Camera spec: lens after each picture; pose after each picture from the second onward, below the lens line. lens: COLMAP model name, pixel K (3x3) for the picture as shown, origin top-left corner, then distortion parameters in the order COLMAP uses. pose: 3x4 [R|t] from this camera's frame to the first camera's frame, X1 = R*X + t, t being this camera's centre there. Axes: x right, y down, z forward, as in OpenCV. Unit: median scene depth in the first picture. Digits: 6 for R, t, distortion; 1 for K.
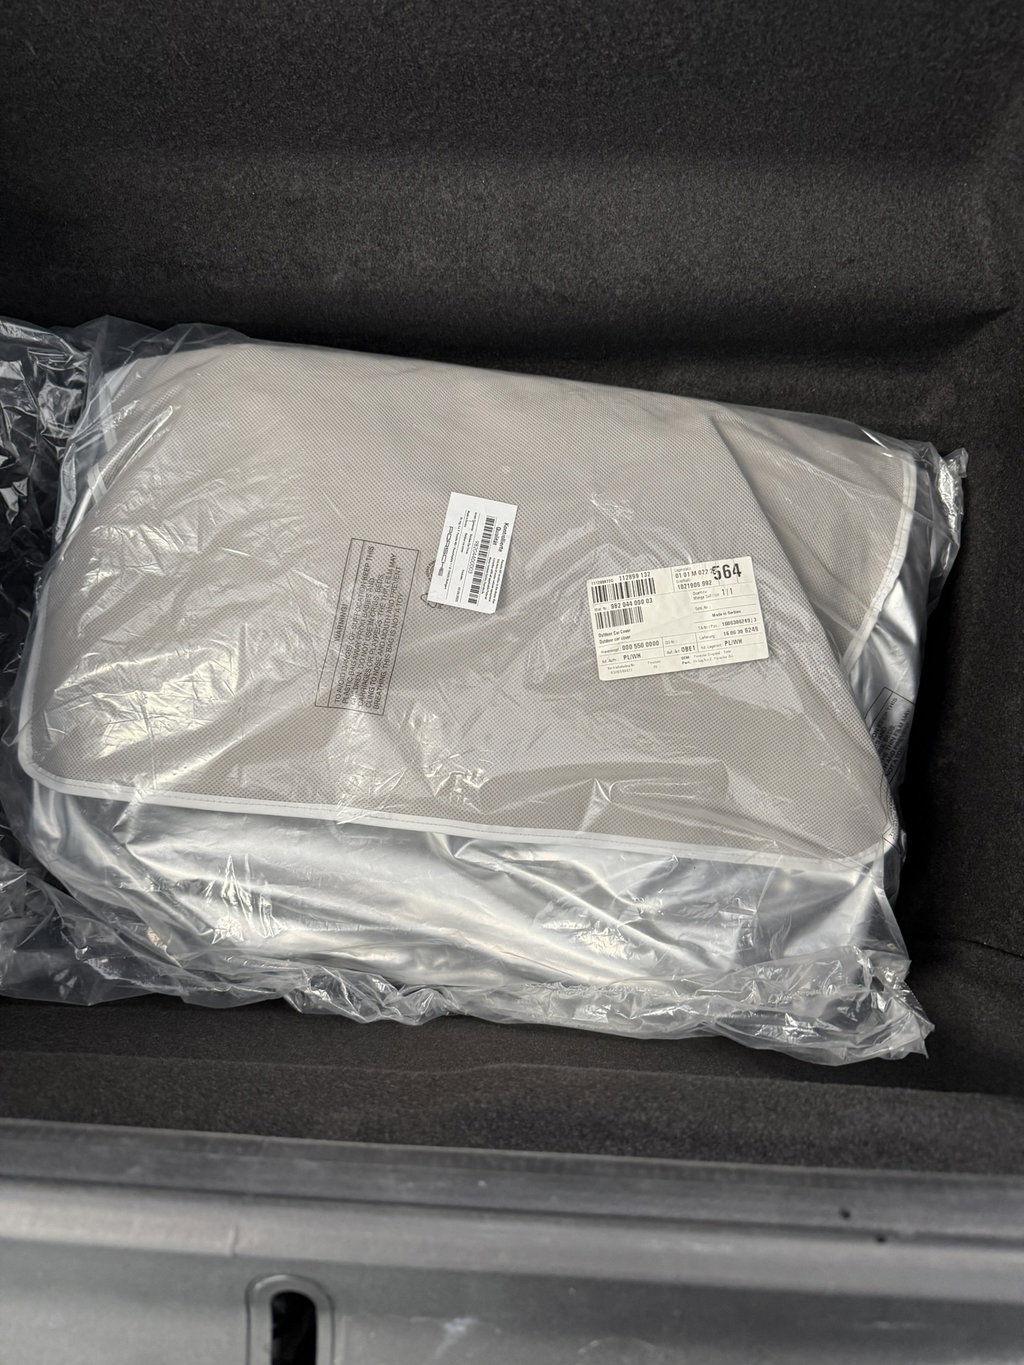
lens RADIAL K [[950.9, 0, 512.0], [0, 950.9, 682.5], [0, 0, 1]] dist [-0.005916, -0.002309]
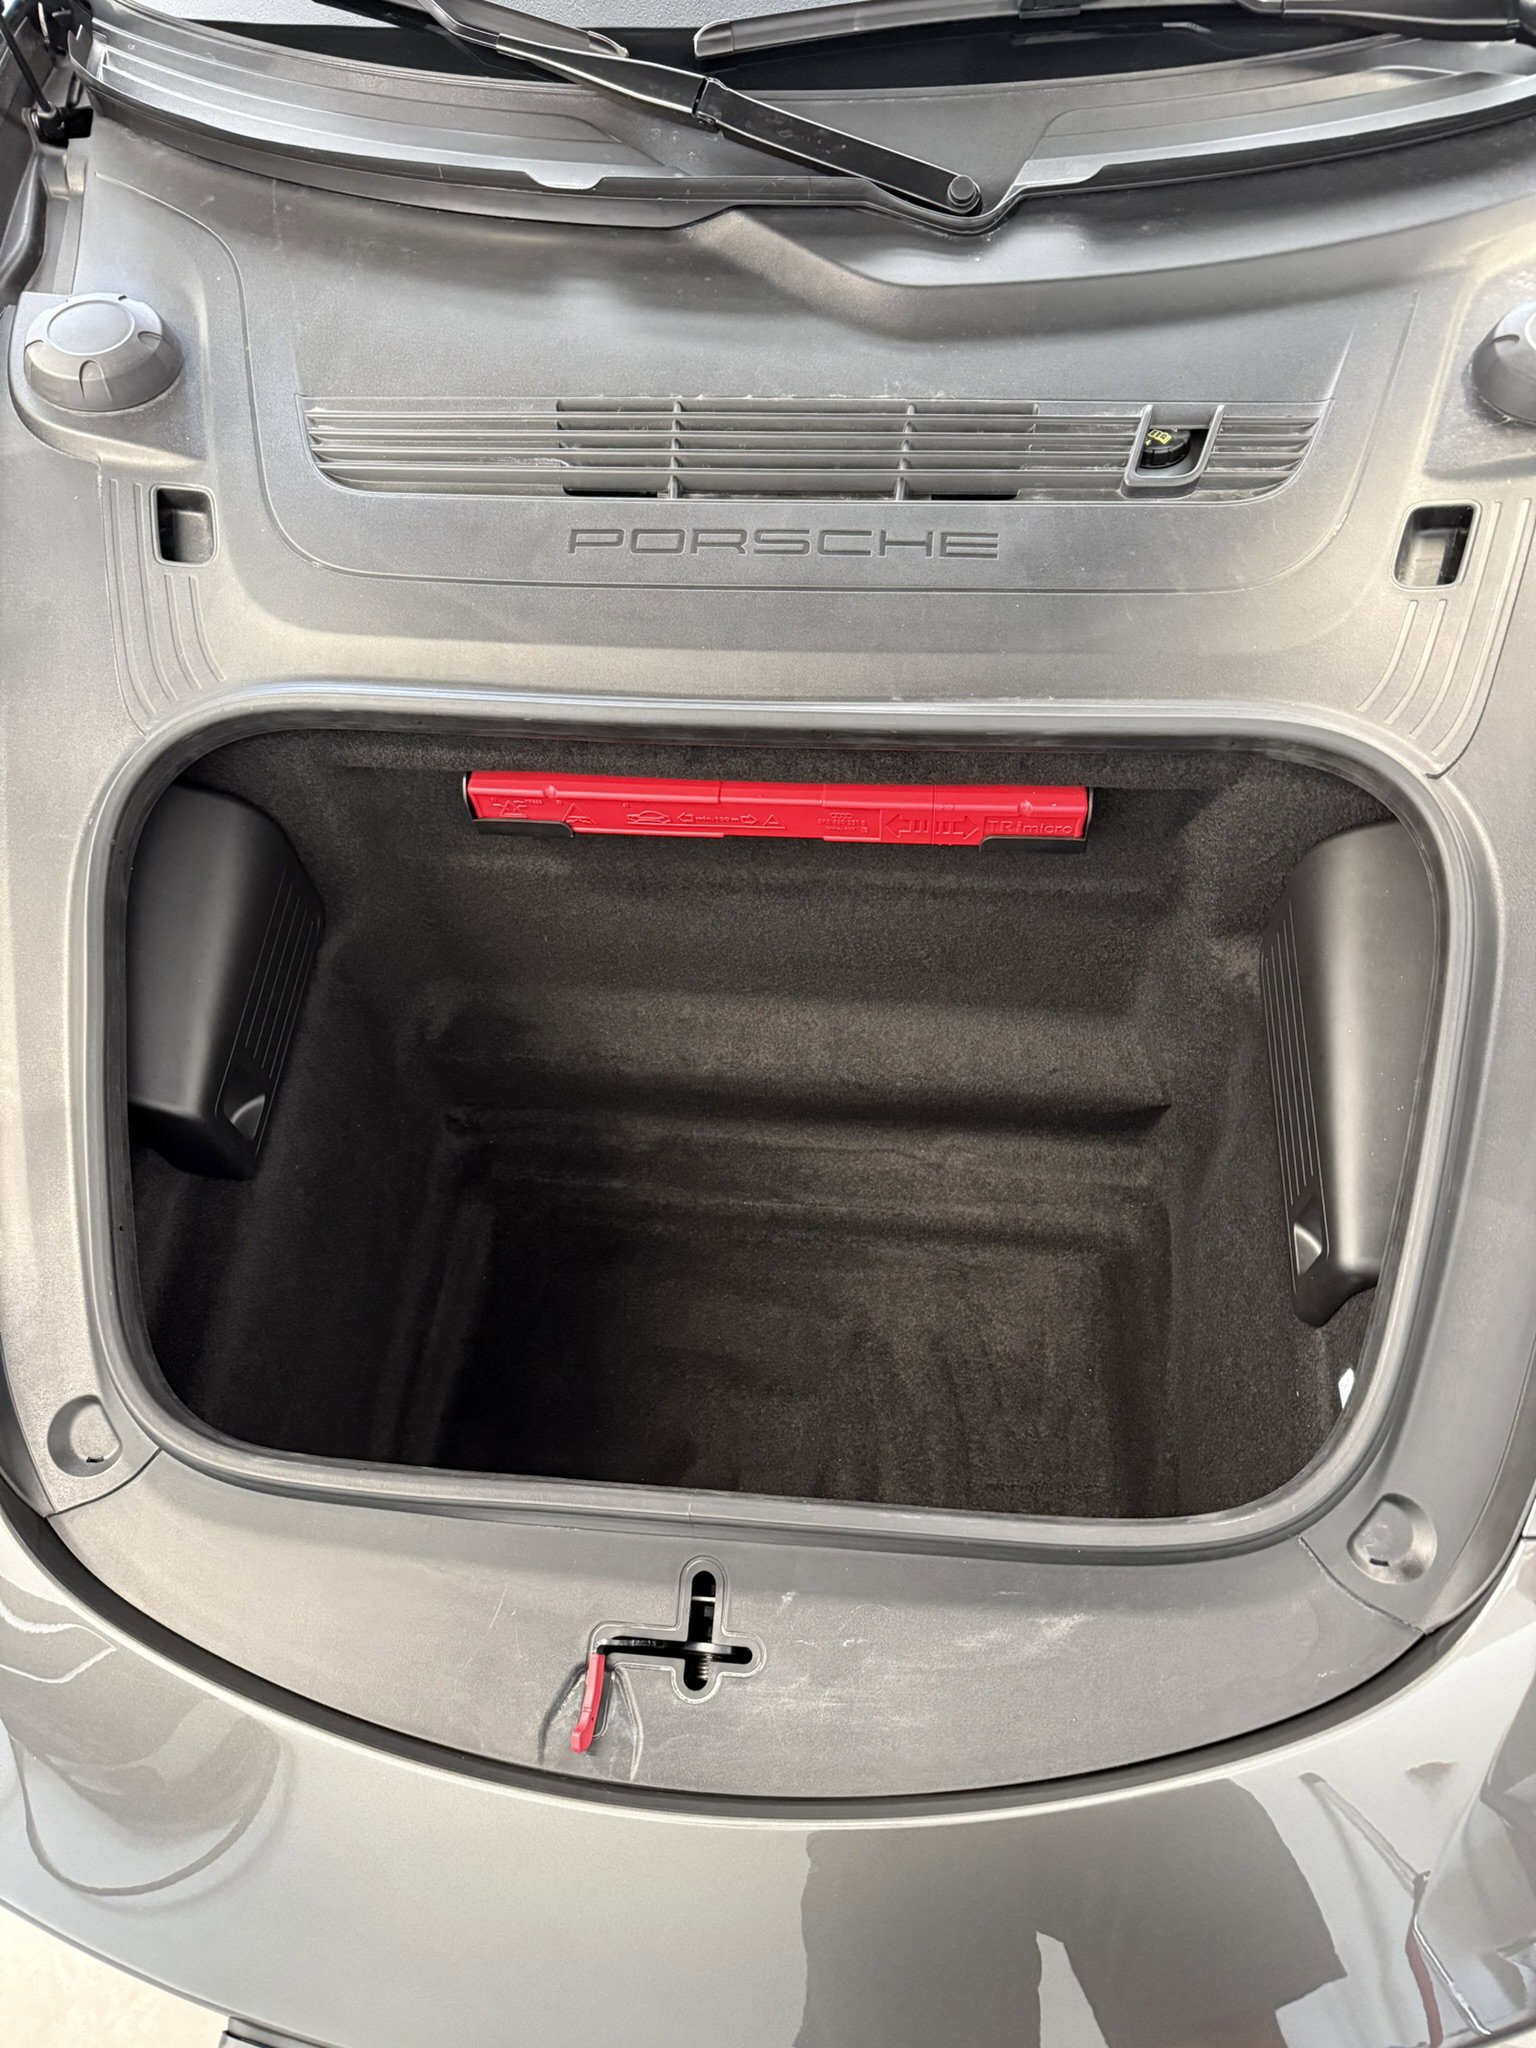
lens RADIAL K [[1377.9, 0, 768.0], [0, 1377.9, 1024.0], [0, 0, 1]] dist [0.137974, -0.256324]
pose [[0.998820, 0.034988, -0.033670, -0.020857], [-0.045393, 0.919020, -0.391588, 0.355260], [0.017243, 0.392654, 0.919525, -1.023007]]
